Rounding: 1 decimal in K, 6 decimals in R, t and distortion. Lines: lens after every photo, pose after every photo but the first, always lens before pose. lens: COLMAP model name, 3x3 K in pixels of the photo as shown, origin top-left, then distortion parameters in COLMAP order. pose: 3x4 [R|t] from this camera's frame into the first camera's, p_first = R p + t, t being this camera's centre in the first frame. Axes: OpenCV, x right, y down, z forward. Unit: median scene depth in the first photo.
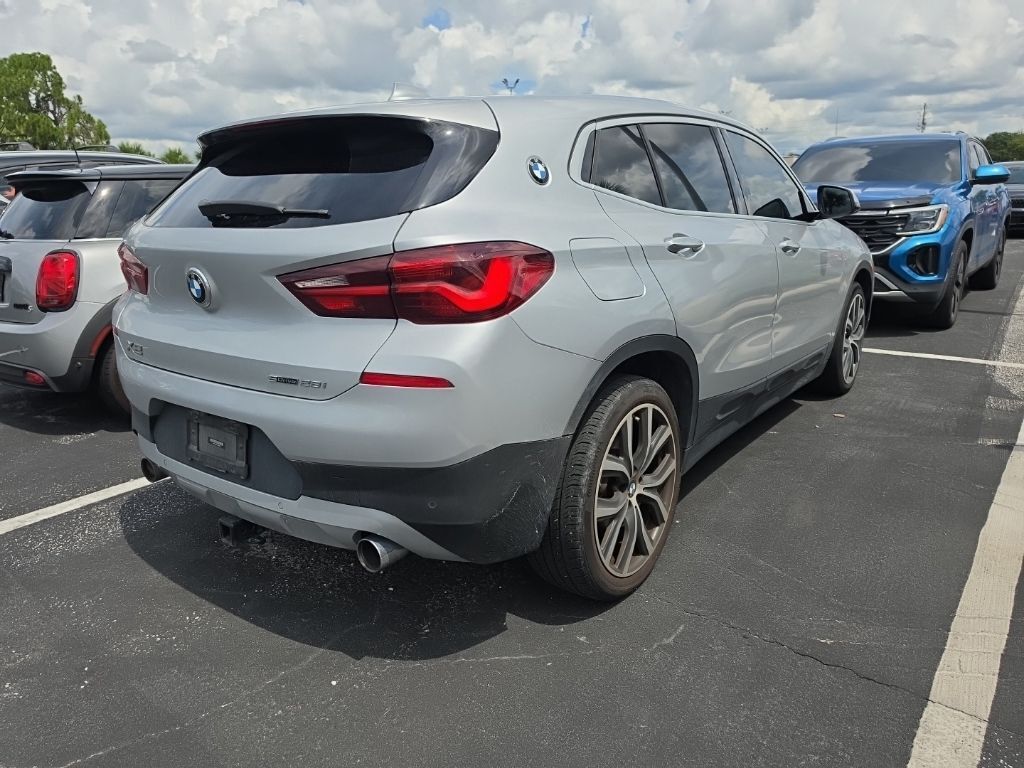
lens RADIAL K [[723.5, 0, 506.1], [0, 723.5, 382.3], [0, 0, 1]] dist [0.001067, -0.009253]
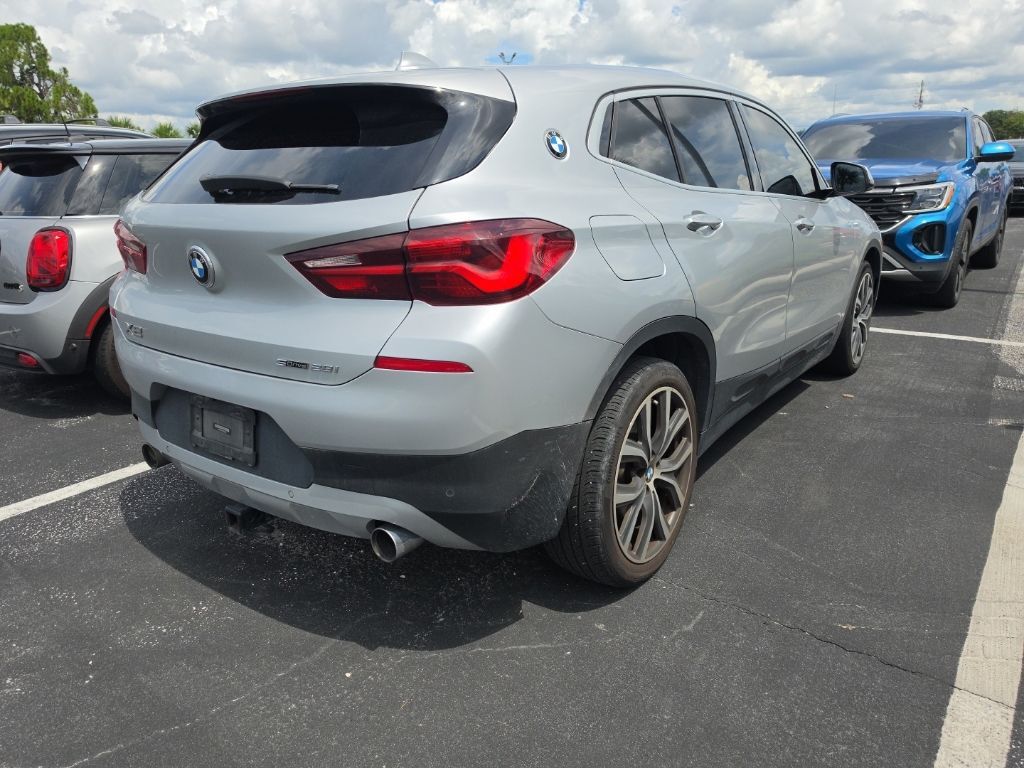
lens RADIAL K [[715.7, 0, 512.0], [0, 715.7, 384.0], [0, 0, 1]] dist [-0.005397, -0.000568]
pose [[0.999795, -0.003037, 0.020024, -0.028413], [0.002355, 0.999419, 0.033994, -0.006495], [-0.020115, -0.033939, 0.999221, 0.037383]]
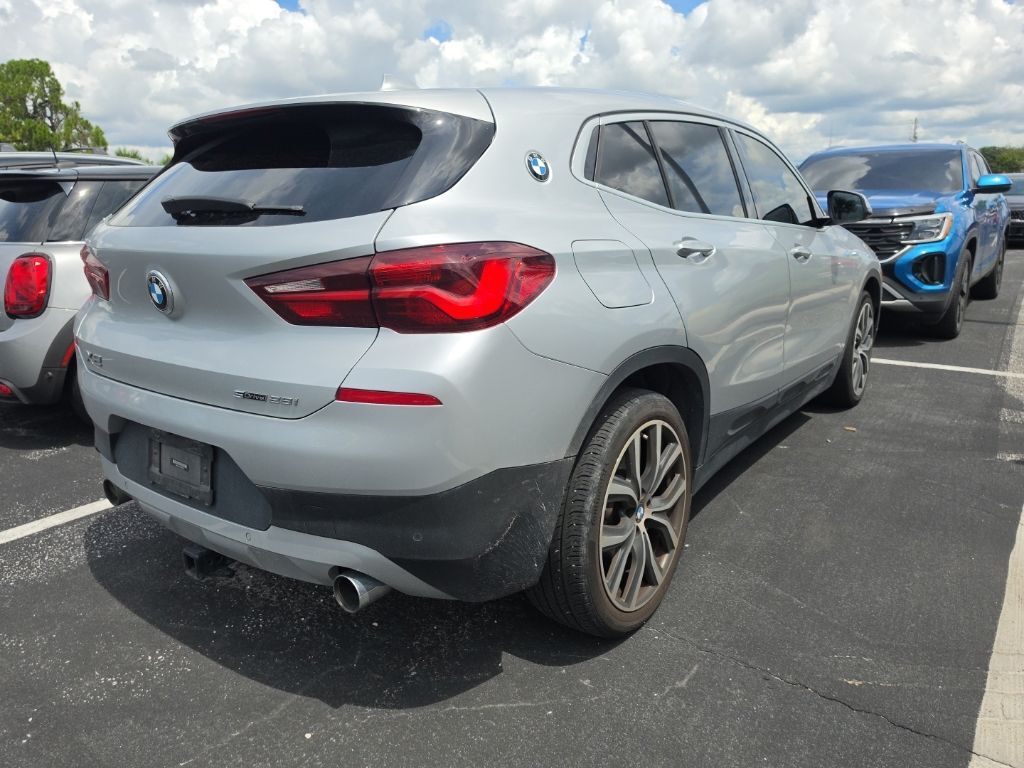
lens RADIAL K [[702.1, 0, 520.6], [0, 702.1, 370.4], [0, 0, 1]] dist [-0.002344, -0.004901]
pose [[0.999798, 0.001670, 0.020020, 0.004565], [-0.001157, 0.999672, -0.025599, -0.009821], [-0.020057, 0.025571, 0.999472, 0.100014]]
